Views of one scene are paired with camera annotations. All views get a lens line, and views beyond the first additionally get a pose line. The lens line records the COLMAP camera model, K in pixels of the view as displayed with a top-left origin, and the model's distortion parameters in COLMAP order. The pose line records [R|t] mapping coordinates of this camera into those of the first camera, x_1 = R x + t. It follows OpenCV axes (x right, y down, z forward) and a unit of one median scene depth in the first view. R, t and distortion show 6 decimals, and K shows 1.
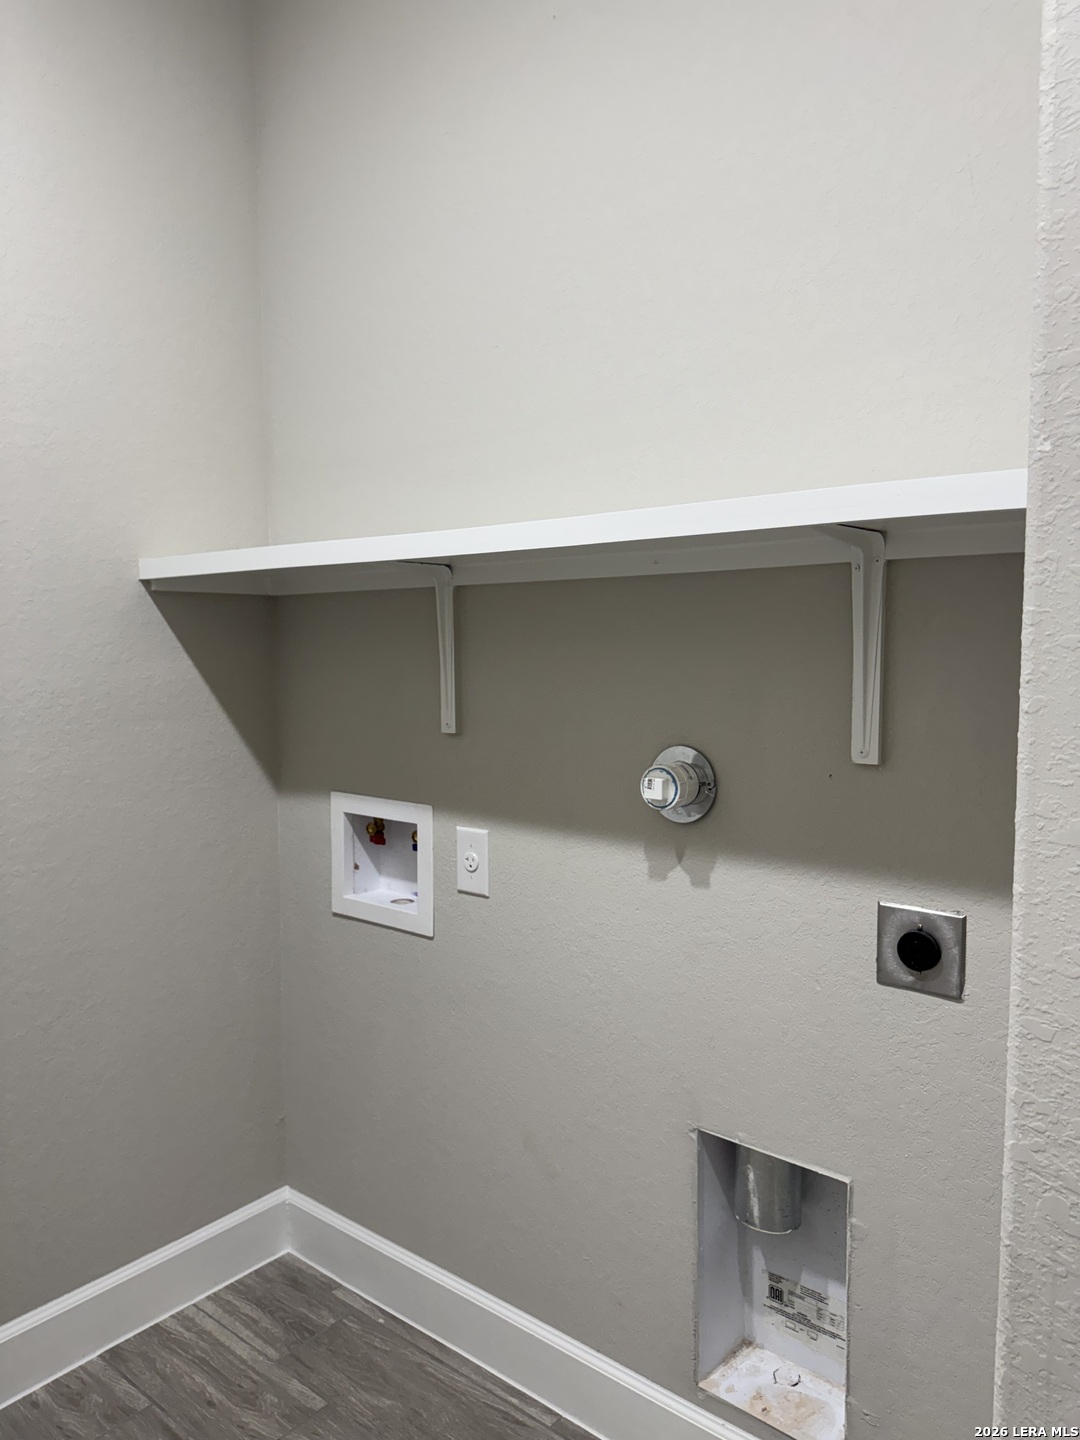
lens RADIAL K [[1017.3, 0, 538.6], [0, 1017.3, 725.9], [0, 0, 1]] dist [0.061377, -0.065224]
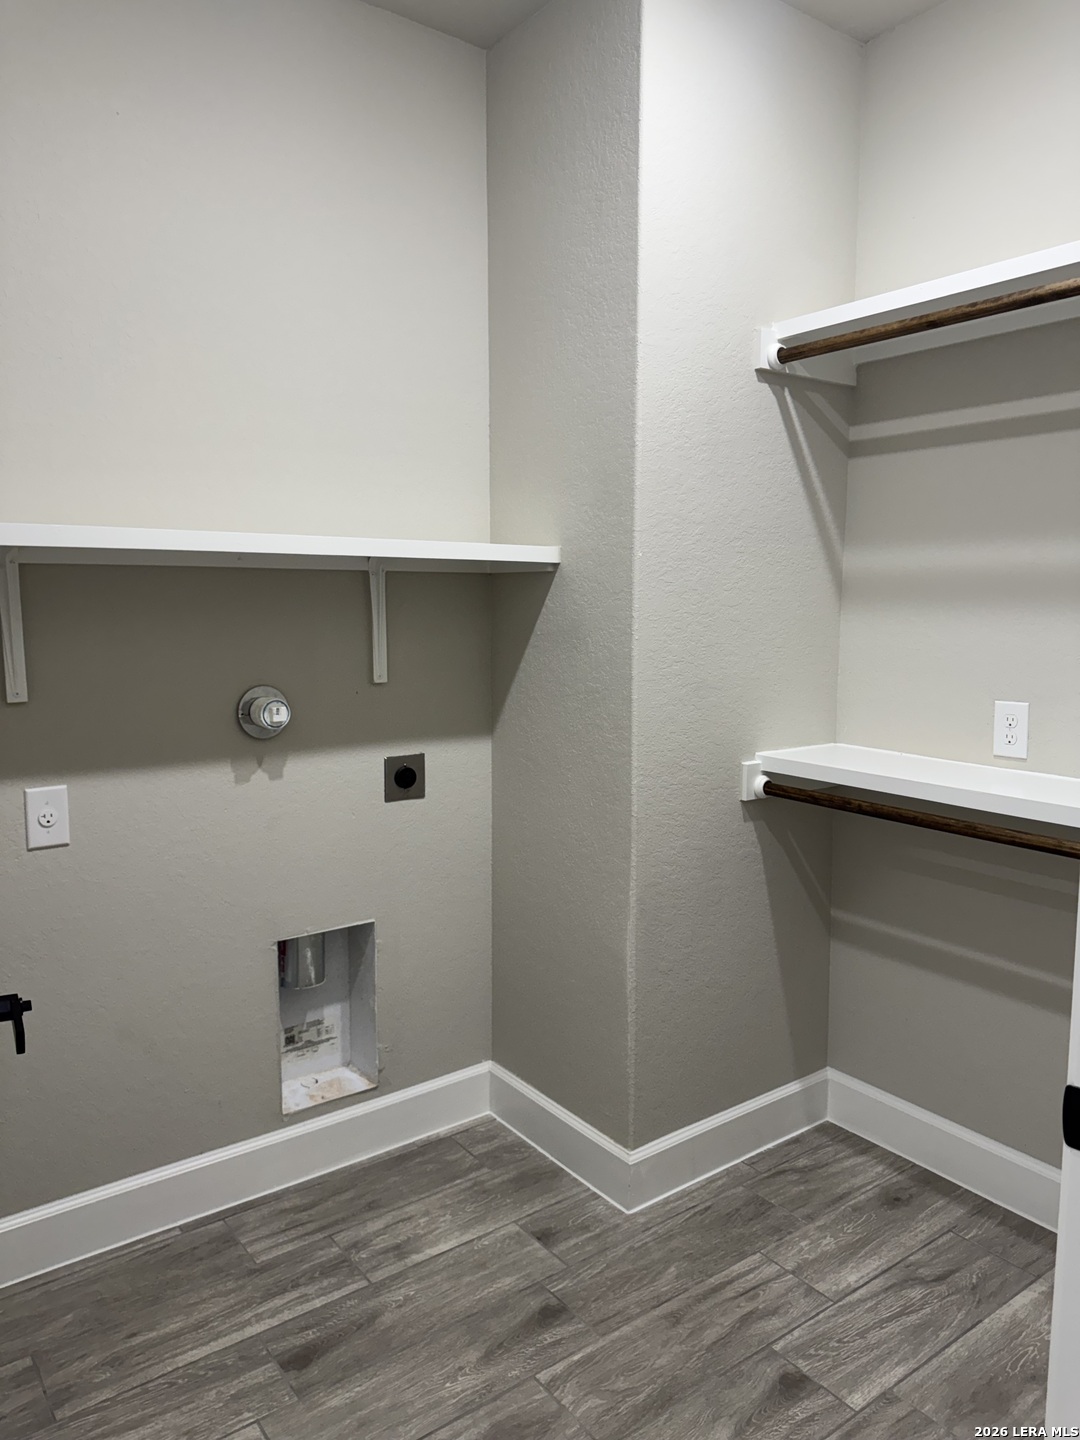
lens RADIAL K [[1017.3, 0, 538.4], [0, 1017.3, 714.7], [0, 0, 1]] dist [0.061377, -0.065224]
pose [[0.253610, -0.101447, 0.961972, -1.147592], [0.091683, 0.992529, 0.080499, -0.021808], [-0.962952, 0.067781, 0.261017, 0.219460]]
